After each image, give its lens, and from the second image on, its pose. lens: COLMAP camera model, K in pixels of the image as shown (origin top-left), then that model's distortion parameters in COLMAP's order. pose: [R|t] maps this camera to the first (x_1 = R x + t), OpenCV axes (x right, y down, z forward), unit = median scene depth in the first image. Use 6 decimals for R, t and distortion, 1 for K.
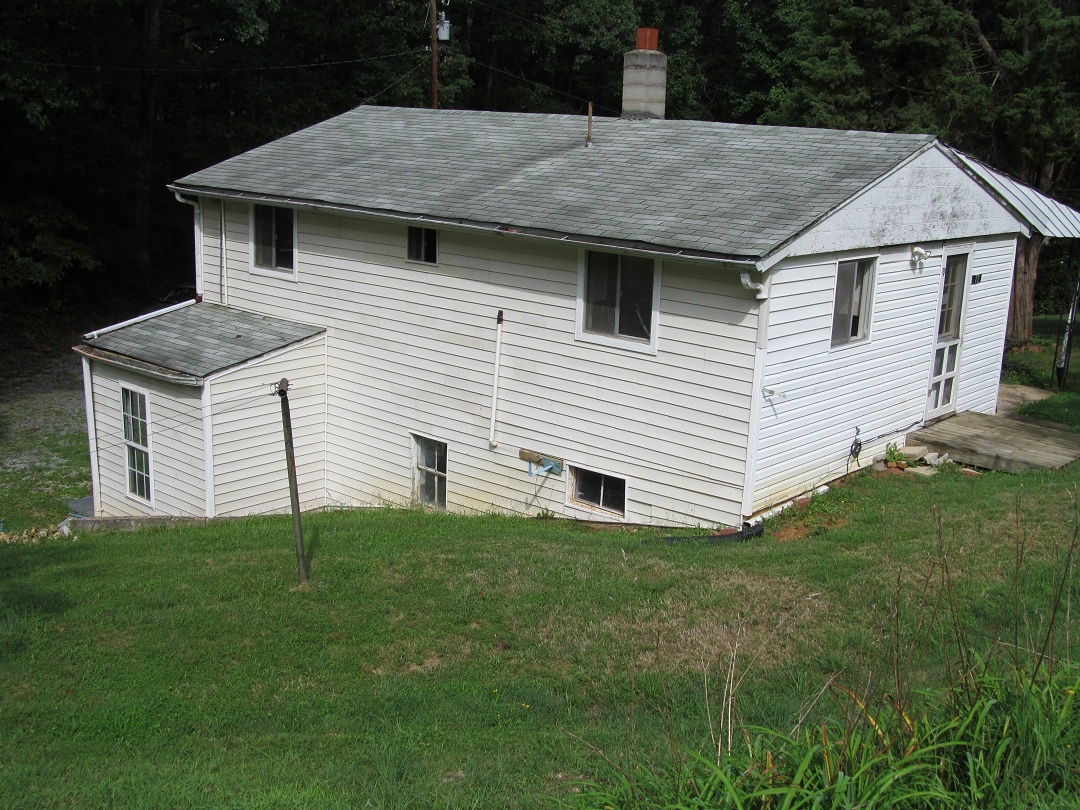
lens RADIAL K [[1235.1, 0, 538.9], [0, 1235.1, 408.9], [0, 0, 1]] dist [-0.019036, 0.000000]
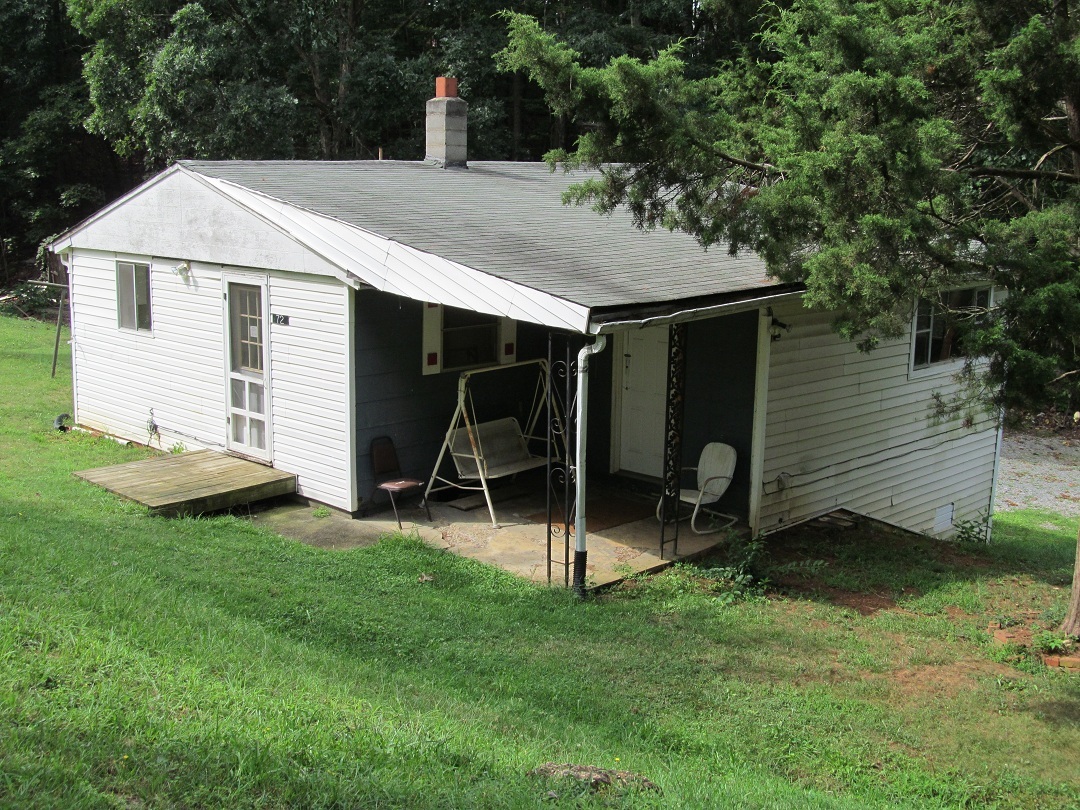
lens RADIAL K [[1235.1, 0, 538.2], [0, 1235.1, 401.9], [0, 0, 1]] dist [-0.019036, 0.000000]
pose [[-0.062262, 0.143344, -0.987712, 1.333244], [-0.242590, 0.957781, 0.154292, -0.250530], [0.968129, 0.249216, -0.024859, 1.323079]]
